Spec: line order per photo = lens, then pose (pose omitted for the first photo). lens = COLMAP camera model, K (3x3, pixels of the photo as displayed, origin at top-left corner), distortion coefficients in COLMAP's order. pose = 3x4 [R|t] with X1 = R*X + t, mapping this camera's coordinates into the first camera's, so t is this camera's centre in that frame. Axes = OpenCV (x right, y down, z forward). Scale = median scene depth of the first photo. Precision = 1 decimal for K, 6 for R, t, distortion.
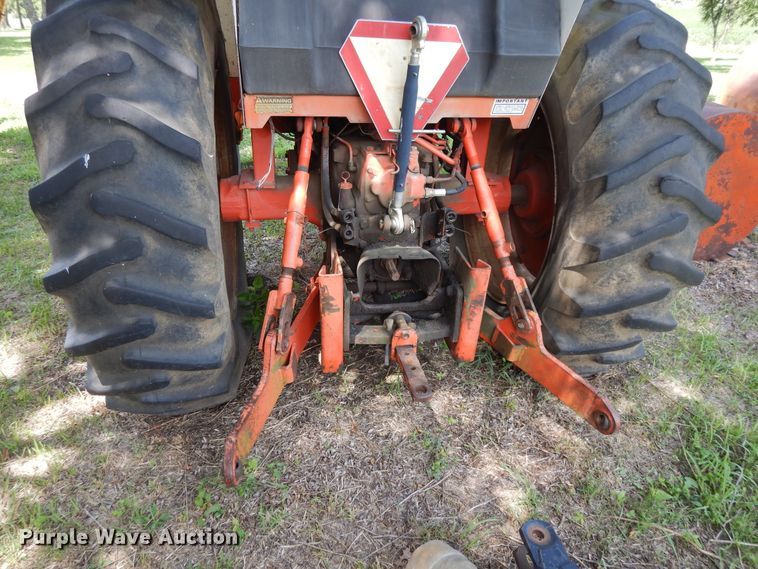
lens RADIAL K [[538.8, 0, 379.0], [0, 538.8, 284.5], [0, 0, 1]] dist [0.000419, 0.004230]
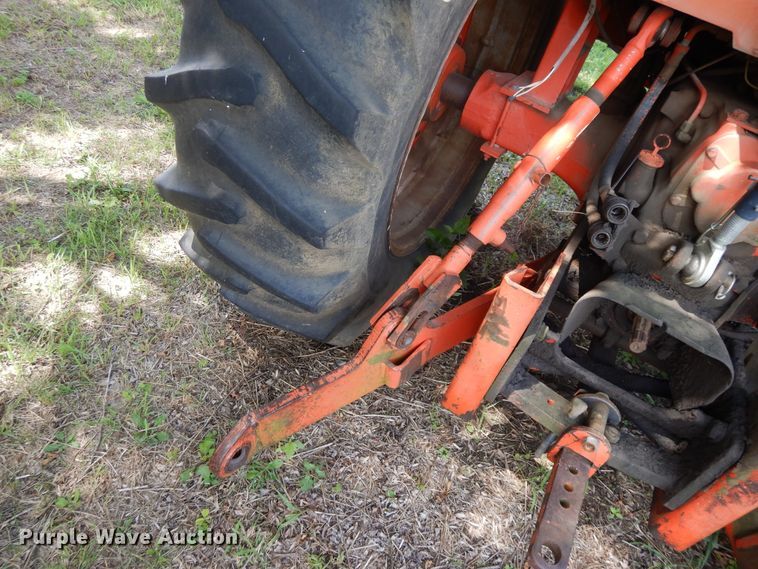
lens RADIAL K [[538.8, 0, 379.0], [0, 538.8, 284.5], [0, 0, 1]] dist [0.000419, 0.004230]
pose [[0.749471, 0.540680, -0.382045, 0.008979], [-0.484626, 0.841211, 0.239796, -0.075127], [0.451033, 0.005429, 0.892491, 0.395848]]
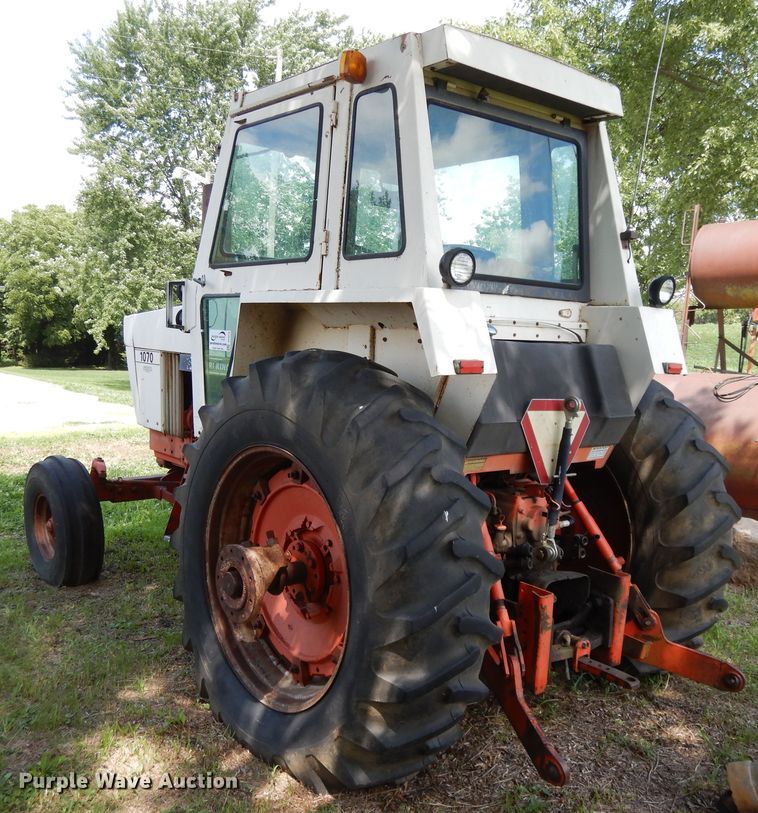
lens RADIAL K [[841.9, 0, 379.0], [0, 841.9, 406.5], [0, 0, 1]] dist [-0.004571, -0.003094]
pose [[0.879177, -0.045657, 0.474303, -1.175611], [0.211580, 0.929294, -0.302733, 0.071081], [-0.426945, 0.366509, 0.826673, -0.492986]]
